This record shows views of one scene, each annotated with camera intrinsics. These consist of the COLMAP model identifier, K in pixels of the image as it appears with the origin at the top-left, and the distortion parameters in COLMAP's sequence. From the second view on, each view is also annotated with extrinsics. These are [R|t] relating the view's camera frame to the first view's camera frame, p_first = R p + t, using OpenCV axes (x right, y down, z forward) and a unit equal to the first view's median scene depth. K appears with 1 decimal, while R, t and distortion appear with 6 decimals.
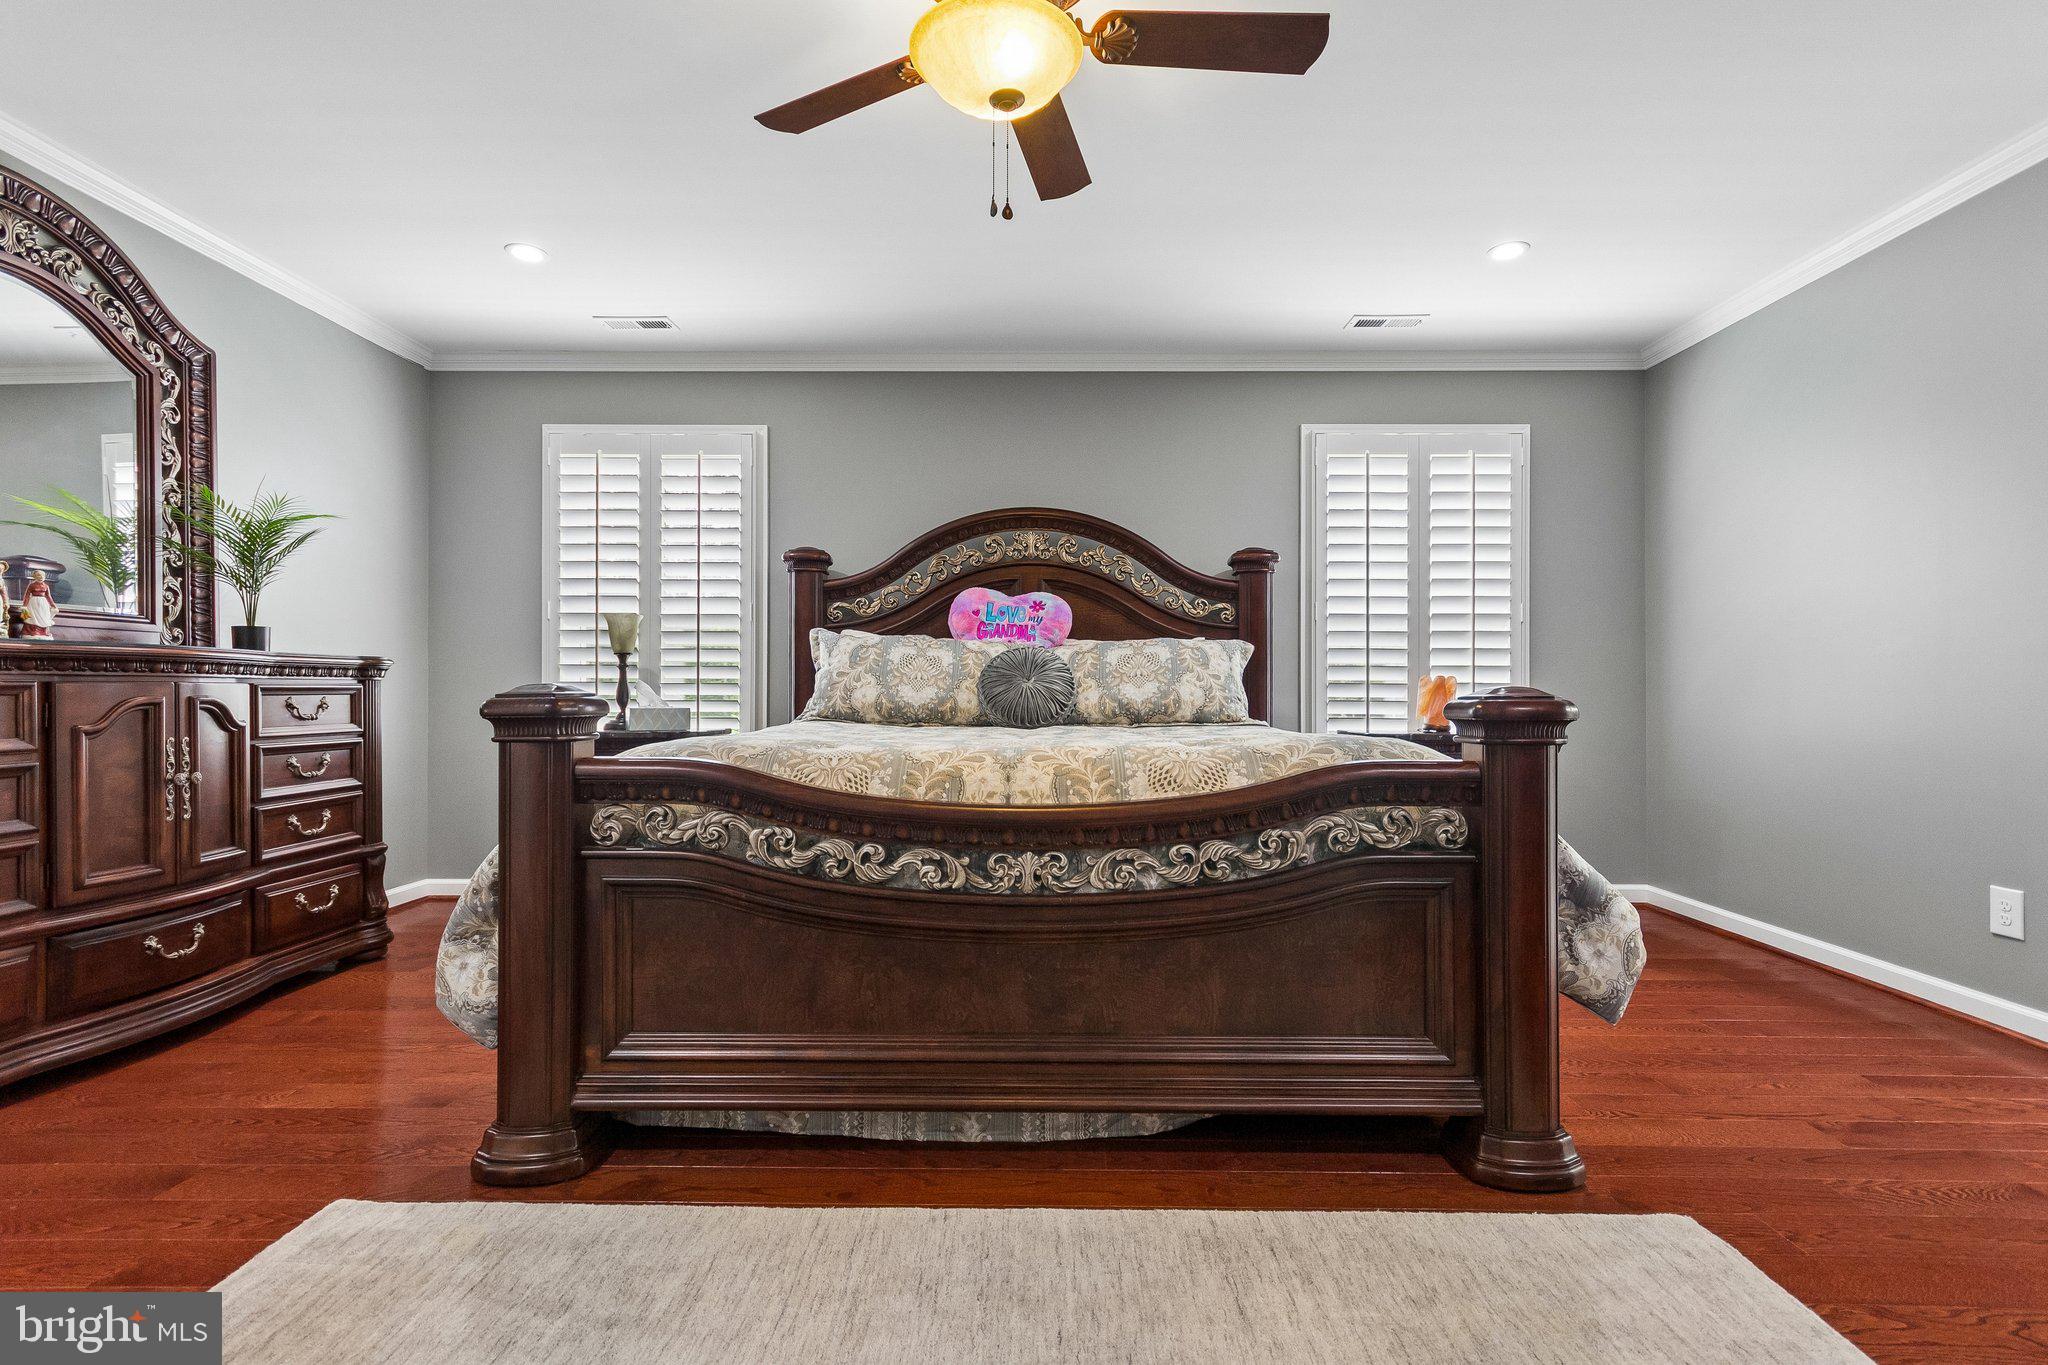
lens RADIAL K [[956.6, 0, 1031.0], [0, 956.6, 694.6], [0, 0, 1]] dist [0.007915, 0.000055]
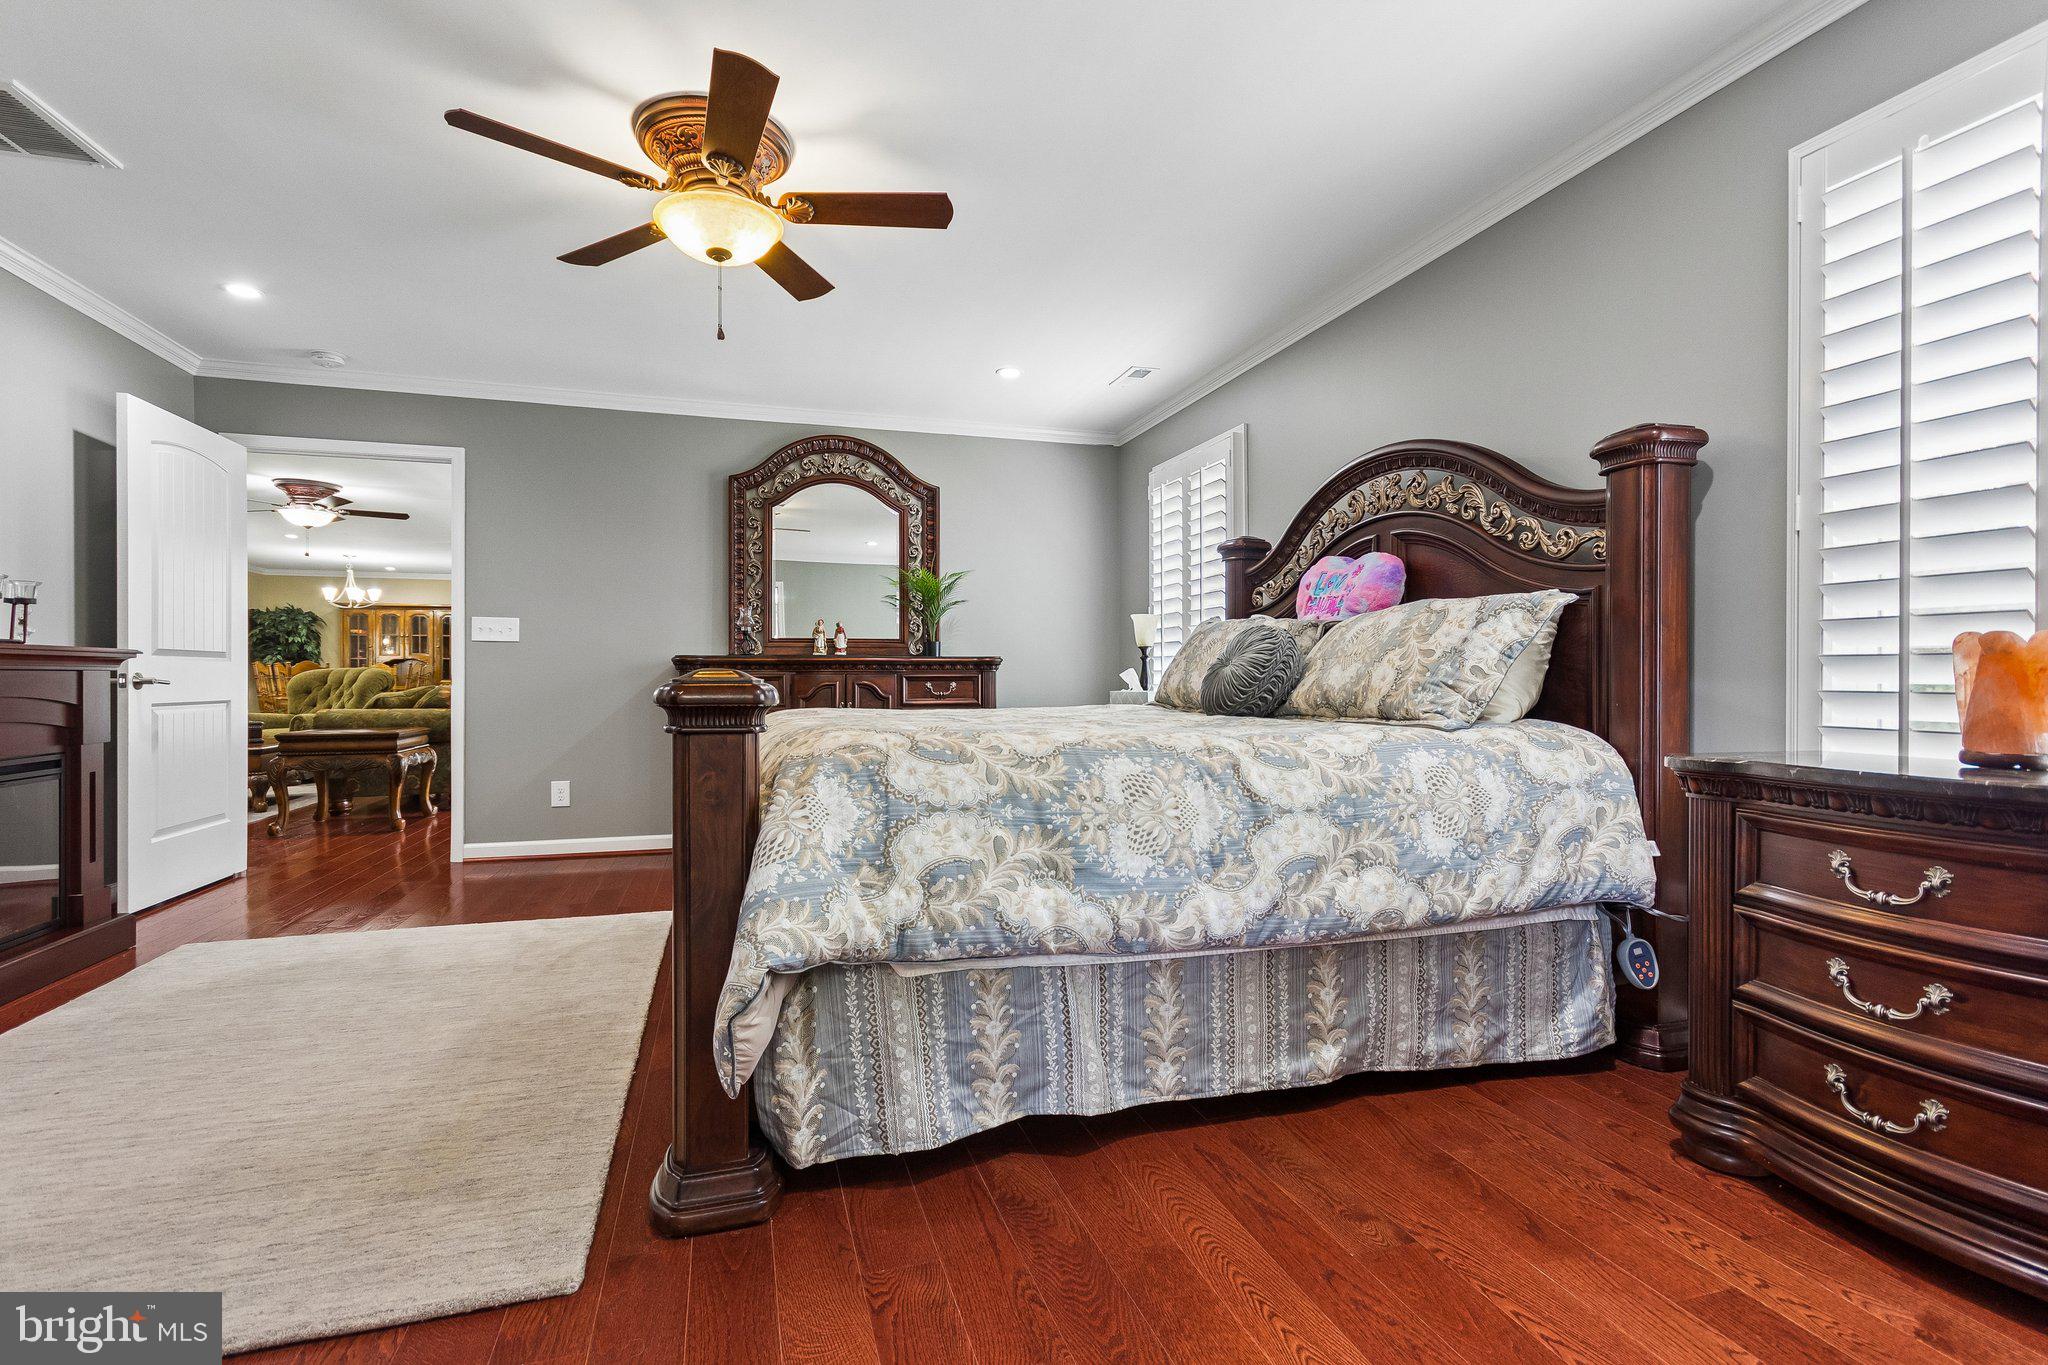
lens RADIAL K [[956.6, 0, 1030.7], [0, 956.6, 682.8], [0, 0, 1]] dist [0.007915, 0.000055]
pose [[0.314654, -0.001574, -0.949205, 0.671432], [-0.001414, 0.999997, -0.002127, 0.003842], [0.949205, 0.002011, 0.314651, 0.473707]]
